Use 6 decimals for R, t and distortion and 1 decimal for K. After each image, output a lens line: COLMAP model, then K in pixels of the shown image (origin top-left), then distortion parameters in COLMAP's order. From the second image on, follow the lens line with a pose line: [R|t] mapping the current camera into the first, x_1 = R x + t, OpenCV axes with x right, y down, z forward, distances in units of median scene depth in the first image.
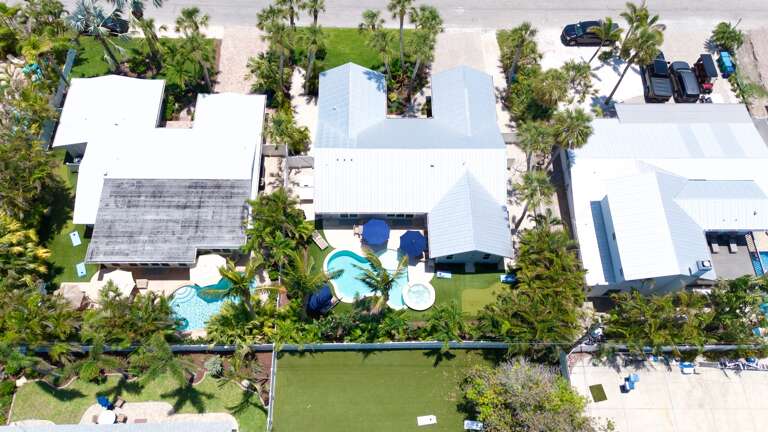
lens RADIAL K [[569.3, 0, 384.0], [0, 569.3, 216.0], [0, 0, 1]] dist [0.081753, -0.080501]
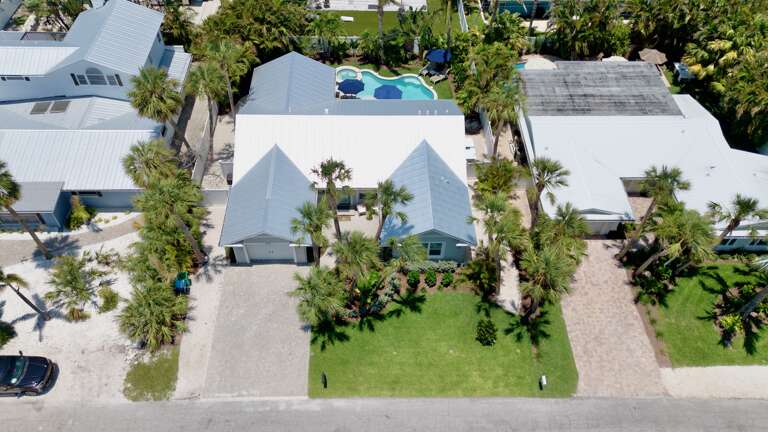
lens RADIAL K [[569.3, 0, 384.0], [0, 569.3, 216.0], [0, 0, 1]] dist [0.081753, -0.080501]
pose [[-0.998253, -0.024850, -0.053611, 0.041285], [-0.039158, -0.401269, 0.915123, -0.962050], [-0.044253, 0.915623, 0.399595, 0.797457]]
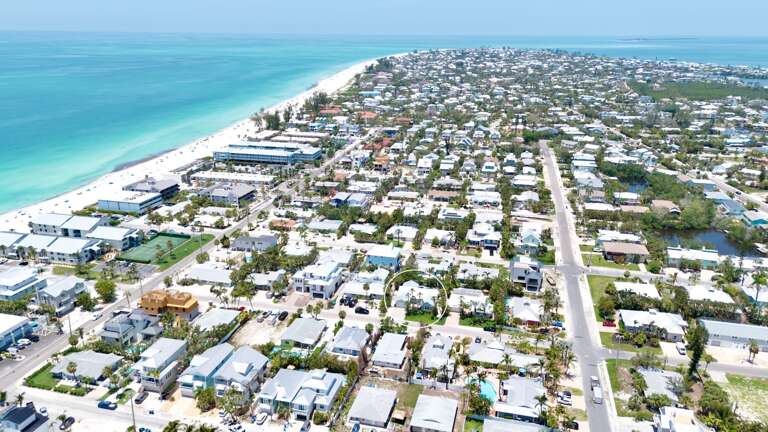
lens RADIAL K [[569.3, 0, 384.0], [0, 569.3, 216.0], [0, 0, 1]] dist [0.081753, -0.080501]
pose [[-0.967892, -0.103164, 0.229219, -0.748144], [0.213868, 0.141174, 0.966608, -5.143550], [-0.132079, 0.984595, -0.114578, 0.990428]]
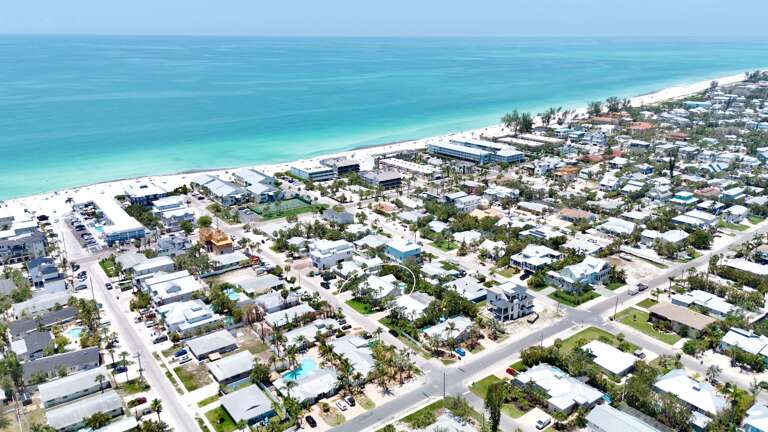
lens RADIAL K [[569.3, 0, 384.0], [0, 569.3, 216.0], [0, 0, 1]] dist [0.081753, -0.080501]
pose [[-0.589321, -0.266802, 0.762573, -3.776573], [0.723278, 0.246317, 0.645133, -3.595391], [-0.359957, 0.931743, 0.047813, 0.192406]]
